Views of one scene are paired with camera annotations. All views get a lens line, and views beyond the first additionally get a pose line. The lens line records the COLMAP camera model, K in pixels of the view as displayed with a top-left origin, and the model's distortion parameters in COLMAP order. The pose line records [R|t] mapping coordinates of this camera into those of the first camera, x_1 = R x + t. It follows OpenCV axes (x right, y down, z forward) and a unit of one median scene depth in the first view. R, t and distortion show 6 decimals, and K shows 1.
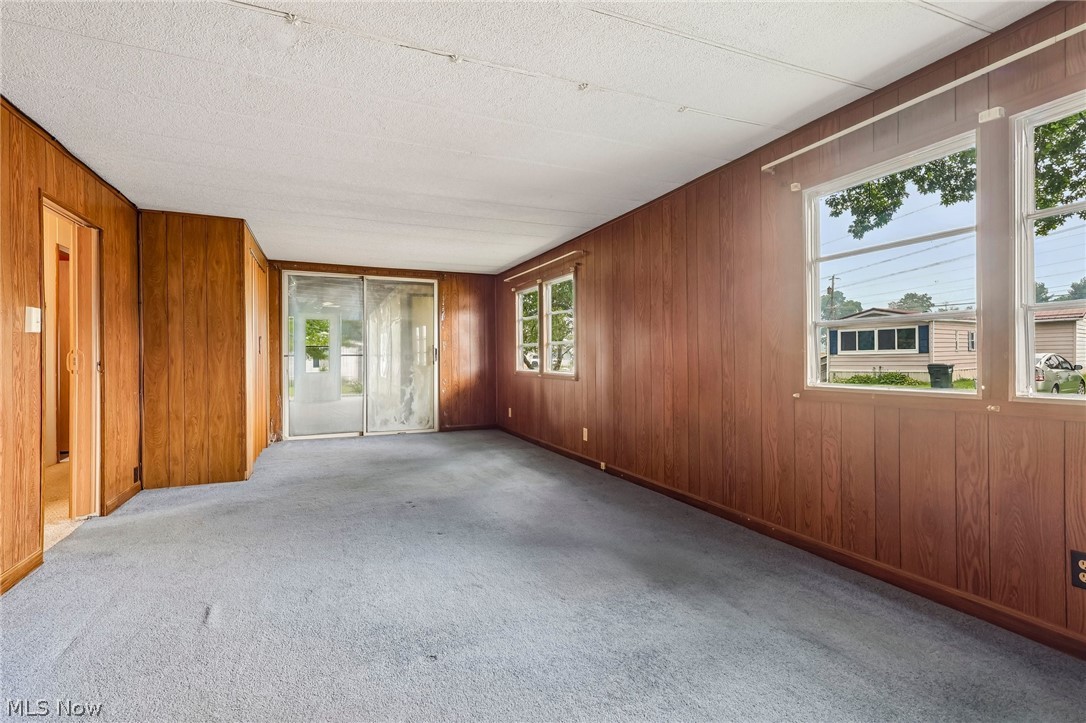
lens RADIAL K [[502.7, 0, 541.1], [0, 502.7, 354.2], [0, 0, 1]] dist [-0.004491, 0.001999]
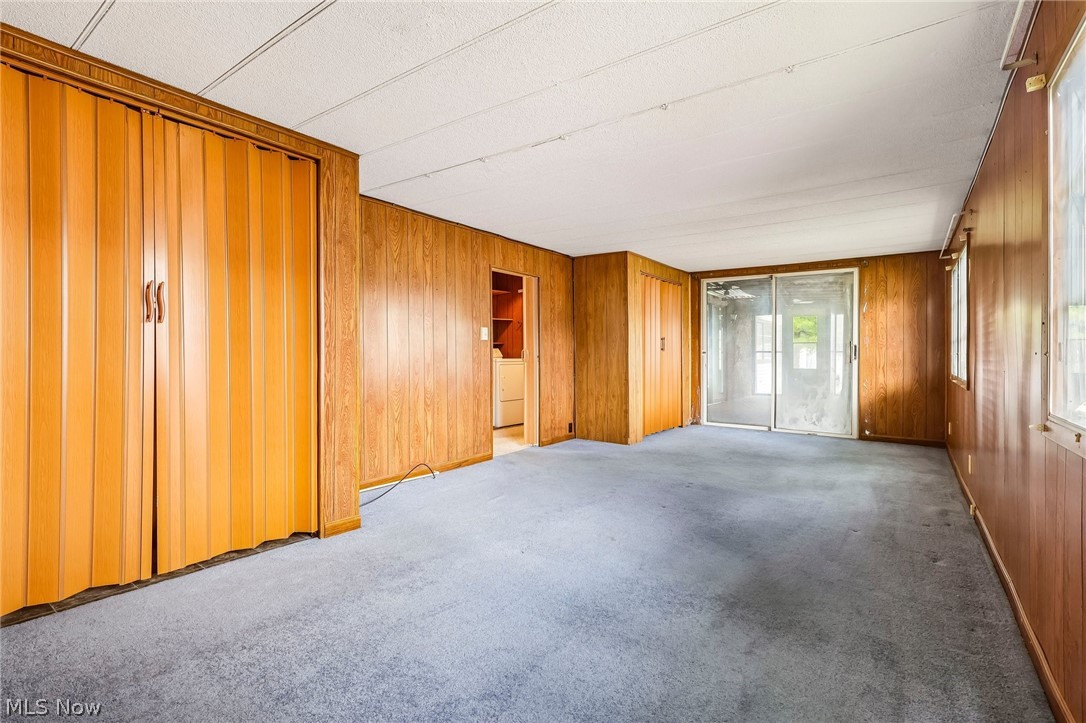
lens RADIAL K [[502.7, 0, 534.7], [0, 502.7, 352.5], [0, 0, 1]] dist [-0.004491, 0.001999]
pose [[0.497001, 0.008359, -0.867710, 0.476505], [-0.003191, 0.999964, 0.007805, -0.006532], [0.867744, -0.001110, 0.497010, 0.117374]]
